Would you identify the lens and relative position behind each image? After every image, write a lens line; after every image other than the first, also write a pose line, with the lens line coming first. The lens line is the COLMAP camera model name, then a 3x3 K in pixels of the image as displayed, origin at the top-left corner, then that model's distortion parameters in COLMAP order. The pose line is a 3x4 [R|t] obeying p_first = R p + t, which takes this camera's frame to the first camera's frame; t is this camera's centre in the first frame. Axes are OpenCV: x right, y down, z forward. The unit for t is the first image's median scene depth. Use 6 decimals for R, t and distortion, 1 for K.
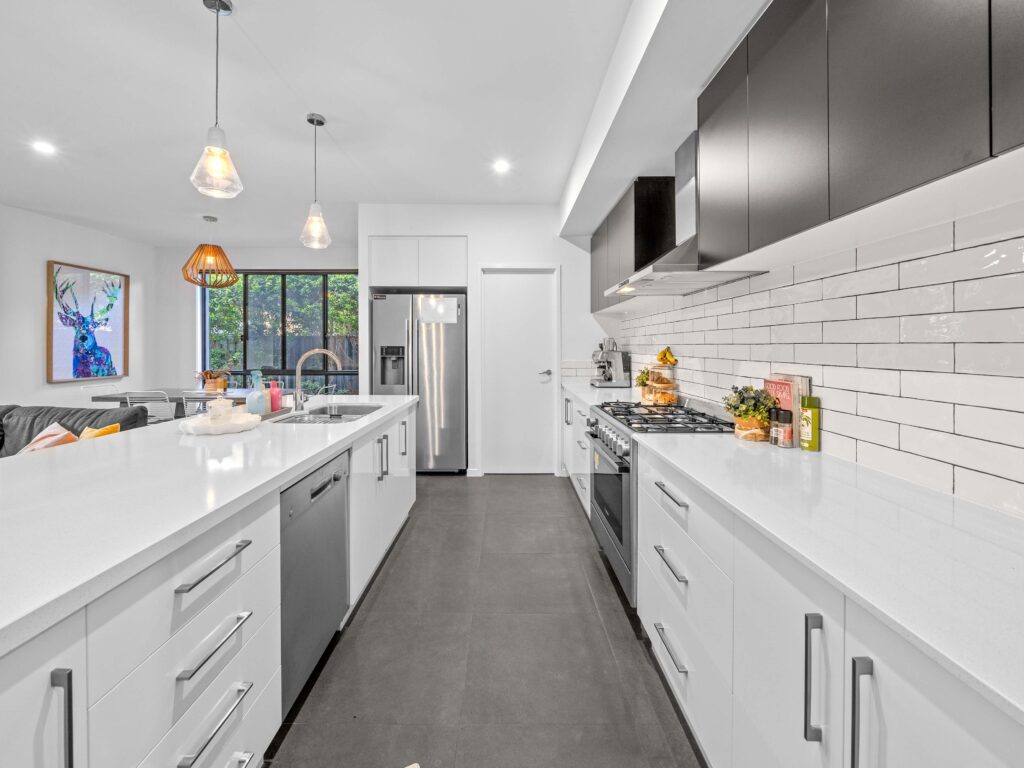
lens RADIAL K [[424.3, 0, 508.9], [0, 424.3, 348.7], [0, 0, 1]] dist [-0.002565, -0.000812]
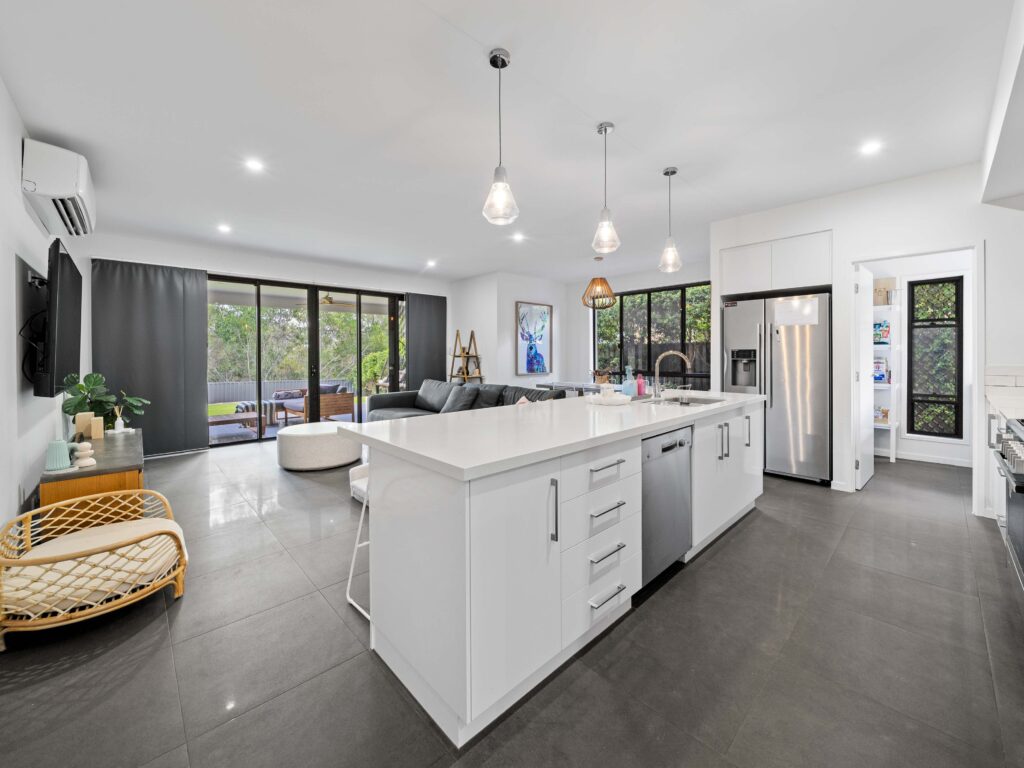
lens RADIAL K [[406.6, 0, 507.7], [0, 406.6, 361.4], [0, 0, 1]] dist [-0.007464, -0.000492]
pose [[0.676440, 0.006259, -0.736471, 0.071483], [0.002572, 0.999938, 0.010860, 0.010676], [0.736494, -0.009240, 0.676381, -0.117608]]
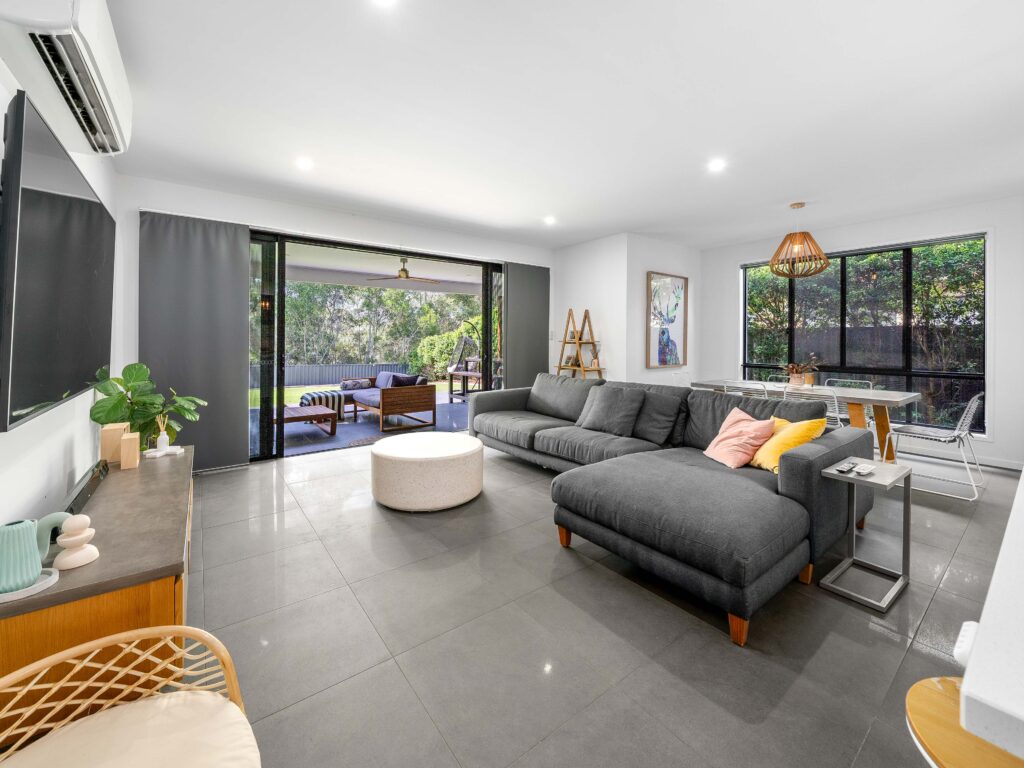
lens RADIAL K [[406.6, 0, 491.6], [0, 406.6, 346.1], [0, 0, 1]] dist [-0.007464, -0.000492]
pose [[0.580707, 0.014848, -0.813977, -0.405761], [-0.008086, 0.999890, 0.012471, 0.004180], [0.814072, -0.000660, 0.580763, -0.099000]]
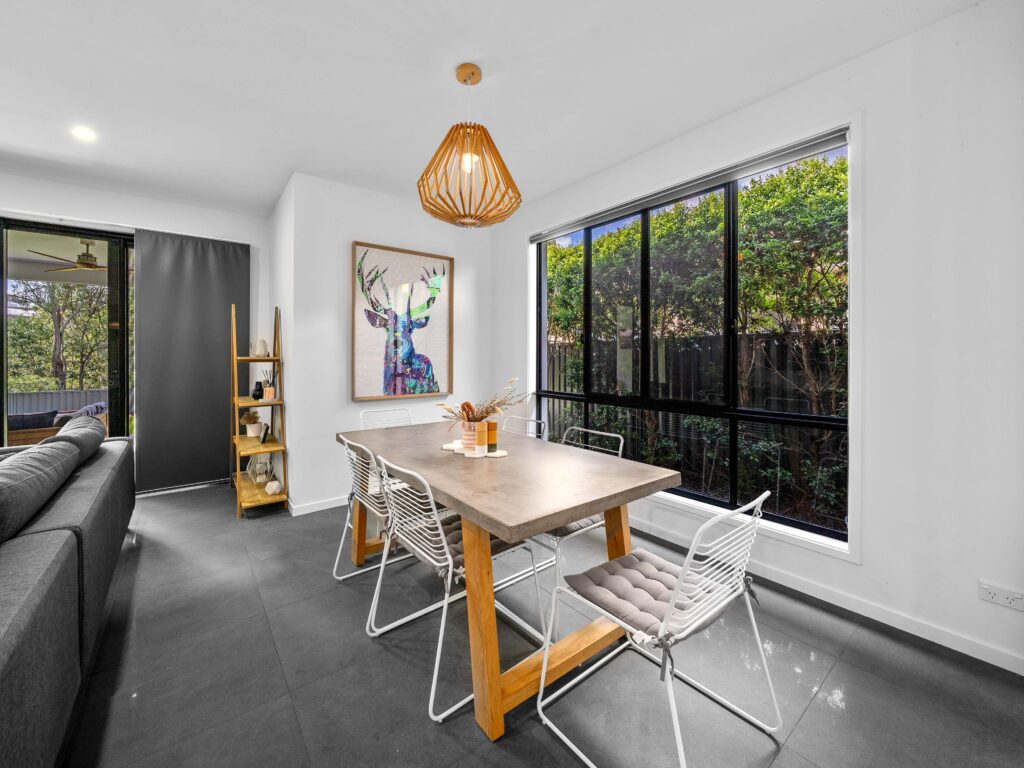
lens RADIAL K [[406.6, 0, 504.9], [0, 406.6, 360.3], [0, 0, 1]] dist [-0.007464, -0.000492]
pose [[0.605564, 0.003142, -0.795791, -0.366640], [-0.001769, 0.999995, 0.002602, 0.004655], [0.795795, -0.000168, 0.605566, 0.848827]]
